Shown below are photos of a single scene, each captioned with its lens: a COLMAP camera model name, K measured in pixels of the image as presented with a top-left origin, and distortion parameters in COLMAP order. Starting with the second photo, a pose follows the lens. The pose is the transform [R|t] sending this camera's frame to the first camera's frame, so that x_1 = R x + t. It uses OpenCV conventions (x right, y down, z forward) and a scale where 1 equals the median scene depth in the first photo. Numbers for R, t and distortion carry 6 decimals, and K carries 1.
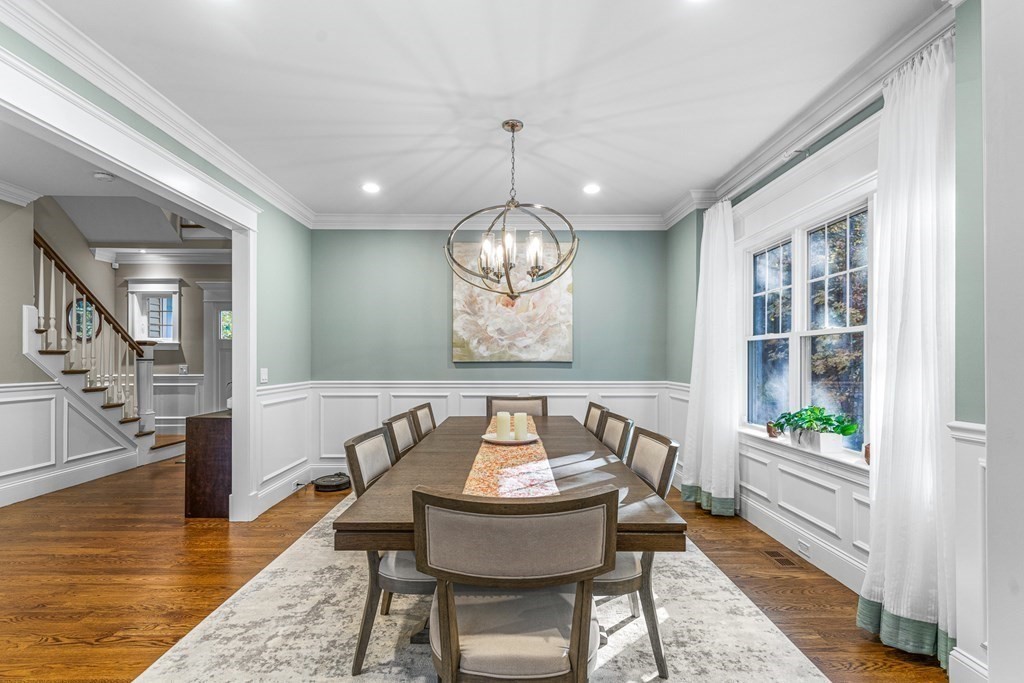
lens RADIAL K [[482.9, 0, 510.6], [0, 482.9, 359.1], [0, 0, 1]] dist [-0.000773, -0.000279]
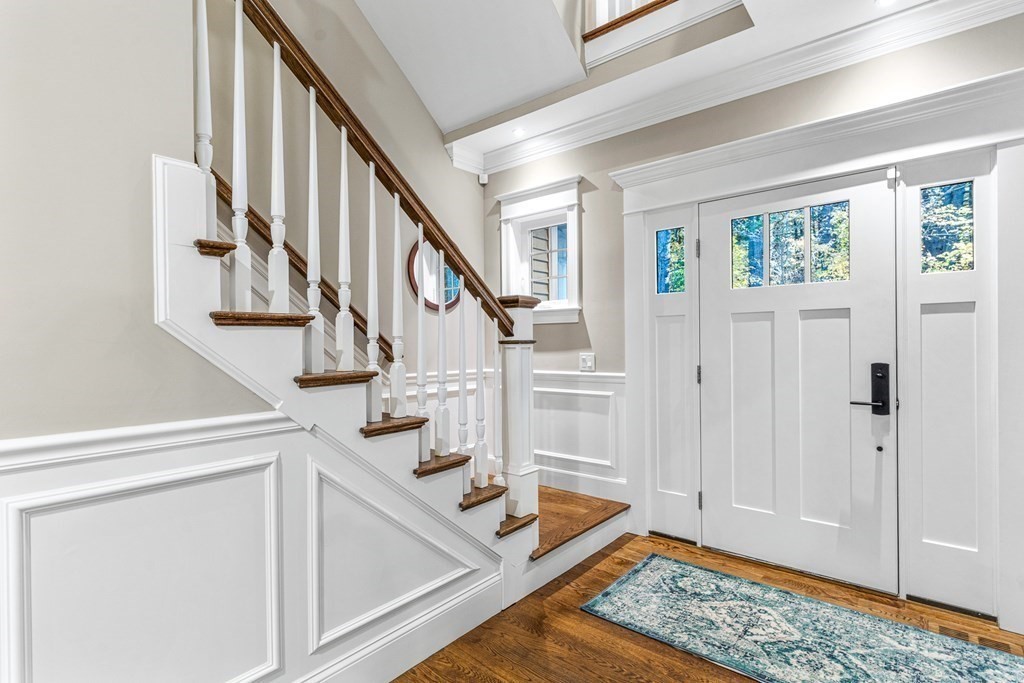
lens RADIAL K [[491.2, 0, 512.9], [0, 491.2, 344.7], [0, 0, 1]] dist [-0.000154, -0.000251]
pose [[0.758331, -0.005479, -0.651846, -0.481408], [0.010101, 0.999943, 0.003346, 0.002194], [0.651791, -0.009122, 0.758344, 0.673180]]
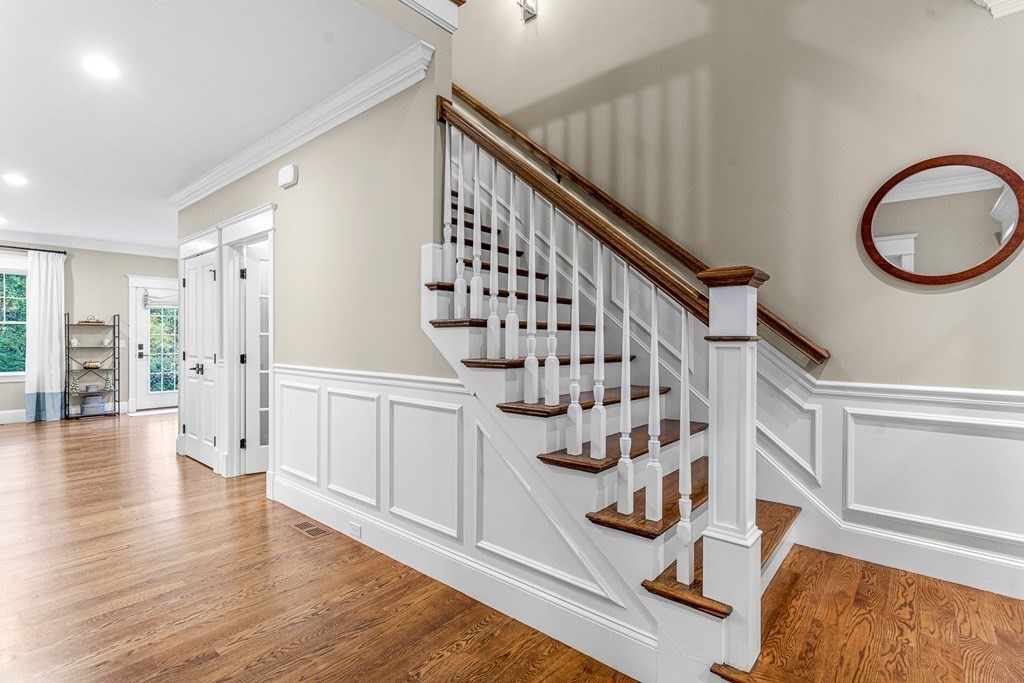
lens RADIAL K [[476.3, 0, 513.9], [0, 476.3, 336.2], [0, 0, 1]] dist [-0.000447, 0.000005]
pose [[-0.651060, 0.001846, -0.759024, -0.468597], [0.001164, 0.999998, 0.001434, -0.000393], [0.759025, 0.000050, -0.651061, 1.074299]]
